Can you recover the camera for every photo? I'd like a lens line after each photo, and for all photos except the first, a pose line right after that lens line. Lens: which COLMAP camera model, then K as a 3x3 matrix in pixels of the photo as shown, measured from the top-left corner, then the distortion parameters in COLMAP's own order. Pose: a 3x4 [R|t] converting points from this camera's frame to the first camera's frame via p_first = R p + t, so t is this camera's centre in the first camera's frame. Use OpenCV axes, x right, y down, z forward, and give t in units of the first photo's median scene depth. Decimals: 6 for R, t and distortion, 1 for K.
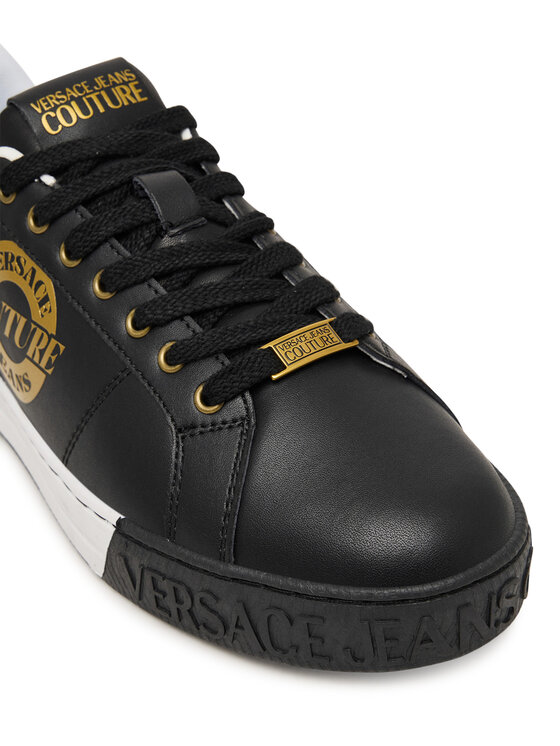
lens RADIAL K [[1494.3, 0, 280.0], [0, 1494.3, 373.0], [0, 0, 1]] dist [-0.054022, -0.123935]
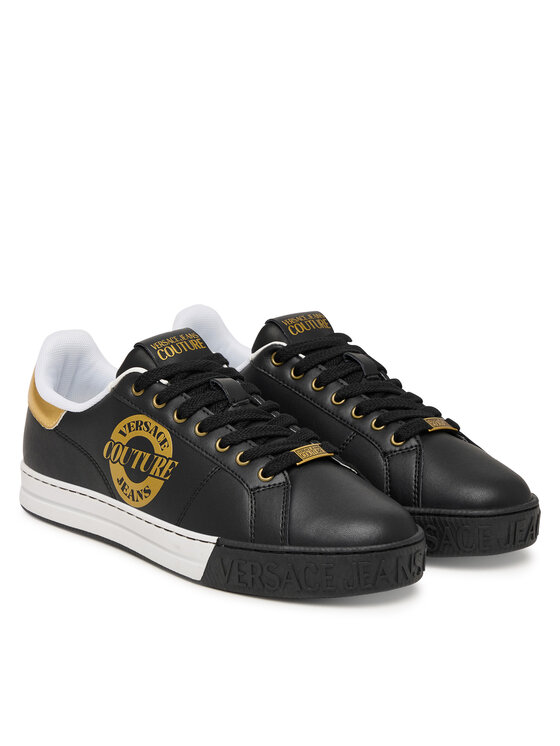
lens RADIAL K [[2212.2, 0, 280.0], [0, 2212.2, 373.0], [0, 0, 1]] dist [0.065104, 0.157109]
pose [[0.981780, 0.025754, 0.188266, -0.552749], [0.033935, 0.951081, -0.307072, 0.748040], [-0.186964, 0.307866, 0.932879, -1.703541]]
